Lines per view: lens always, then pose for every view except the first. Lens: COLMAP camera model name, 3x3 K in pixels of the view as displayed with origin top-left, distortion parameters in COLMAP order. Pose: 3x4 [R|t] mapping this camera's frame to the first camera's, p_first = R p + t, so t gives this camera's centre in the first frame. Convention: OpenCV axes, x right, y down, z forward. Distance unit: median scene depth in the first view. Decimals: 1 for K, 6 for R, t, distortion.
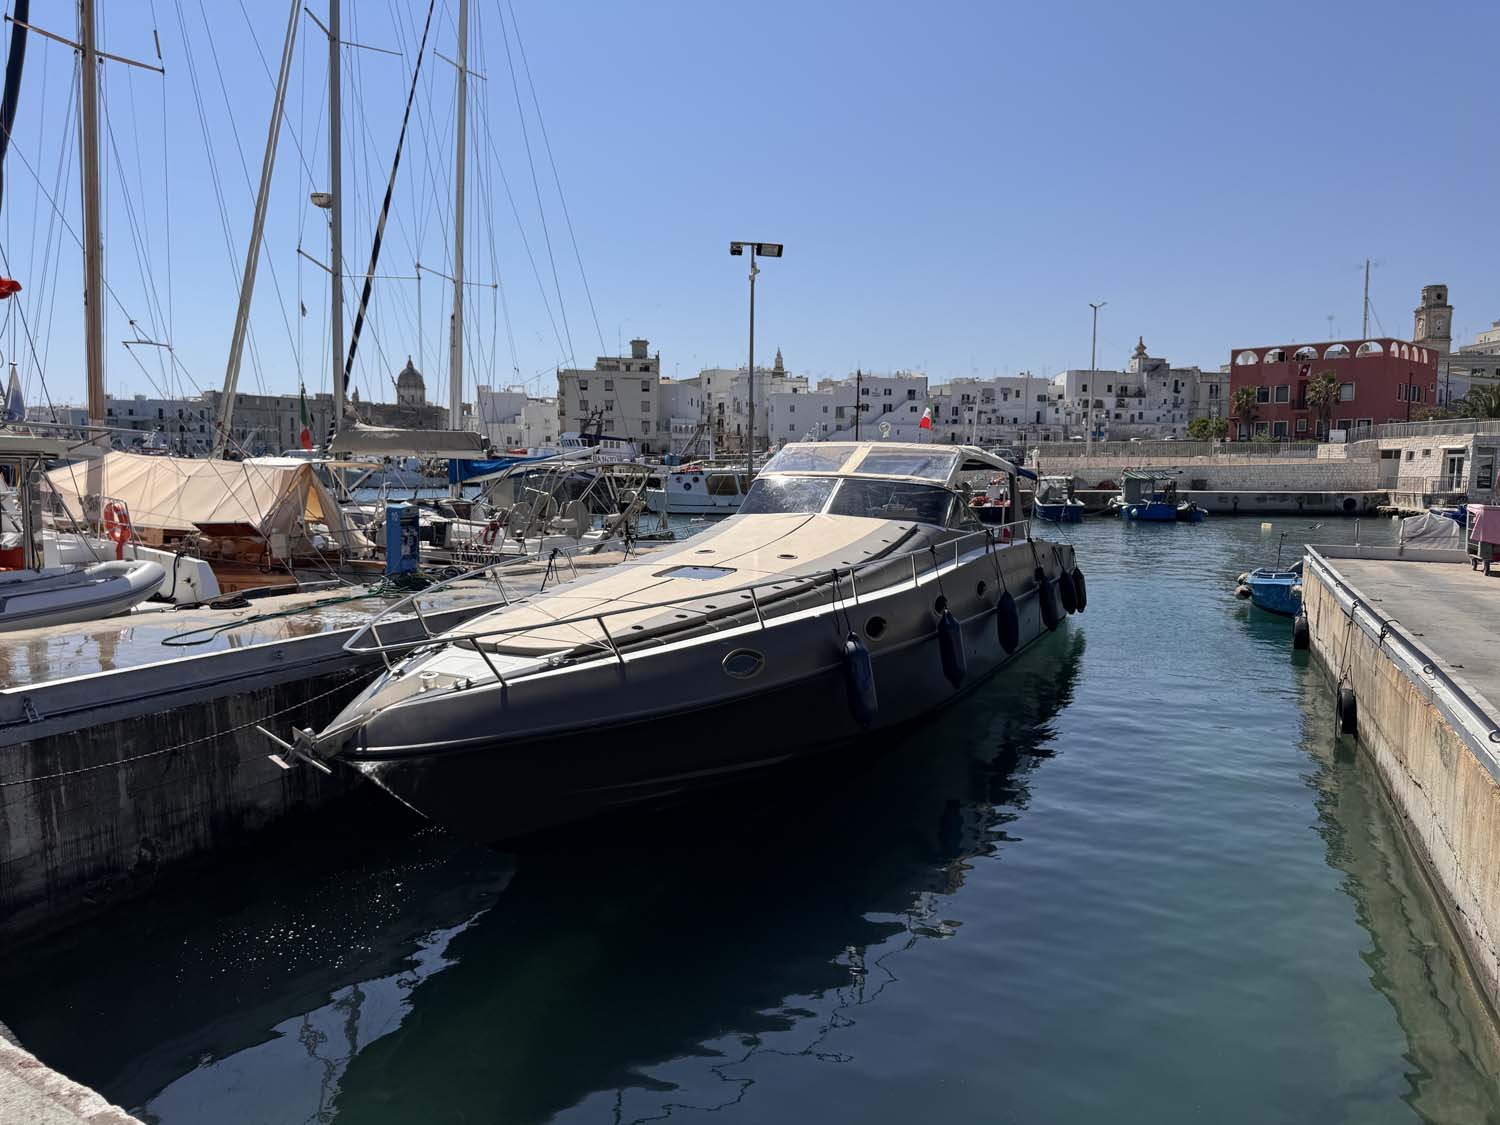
lens RADIAL K [[1075.8, 0, 742.2], [0, 1075.8, 592.1], [0, 0, 1]] dist [0.076420, -0.092020]
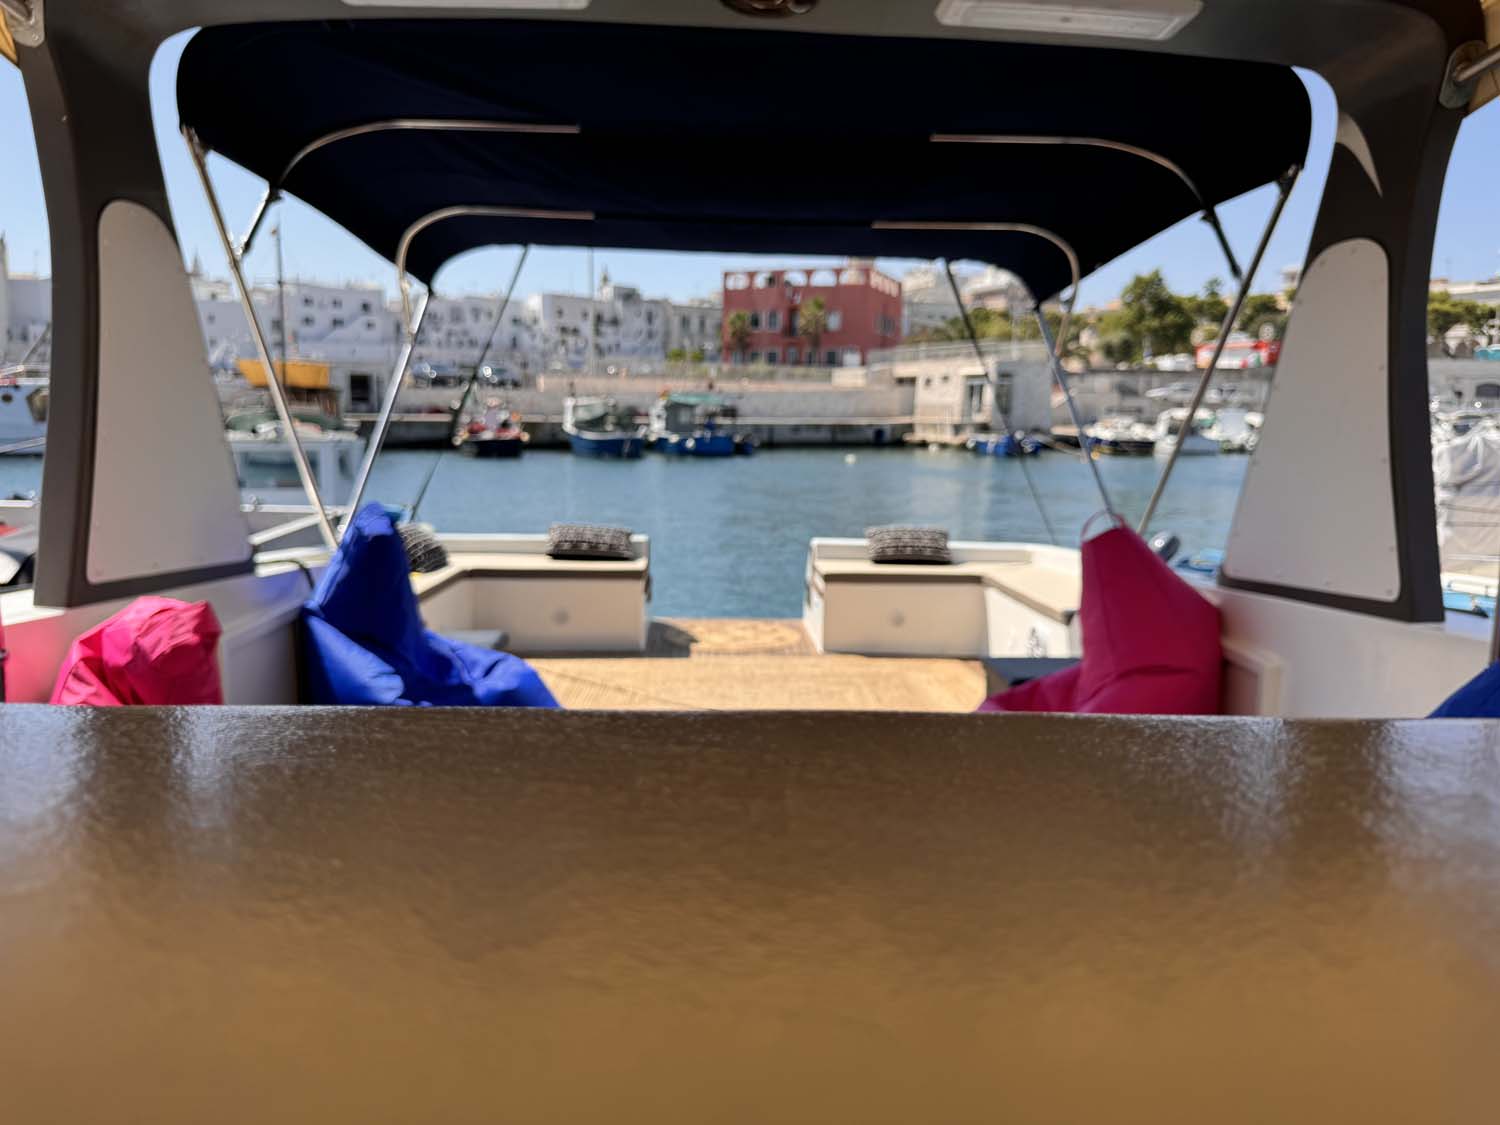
lens RADIAL K [[1075.8, 0, 753.2], [0, 1075.8, 560.3], [0, 0, 1]] dist [0.076420, -0.092020]
pose [[0.881000, -0.061508, 0.469101, 0.013563], [0.047011, 0.997987, 0.042567, -0.008133], [-0.470775, -0.015448, 0.882118, 0.110861]]
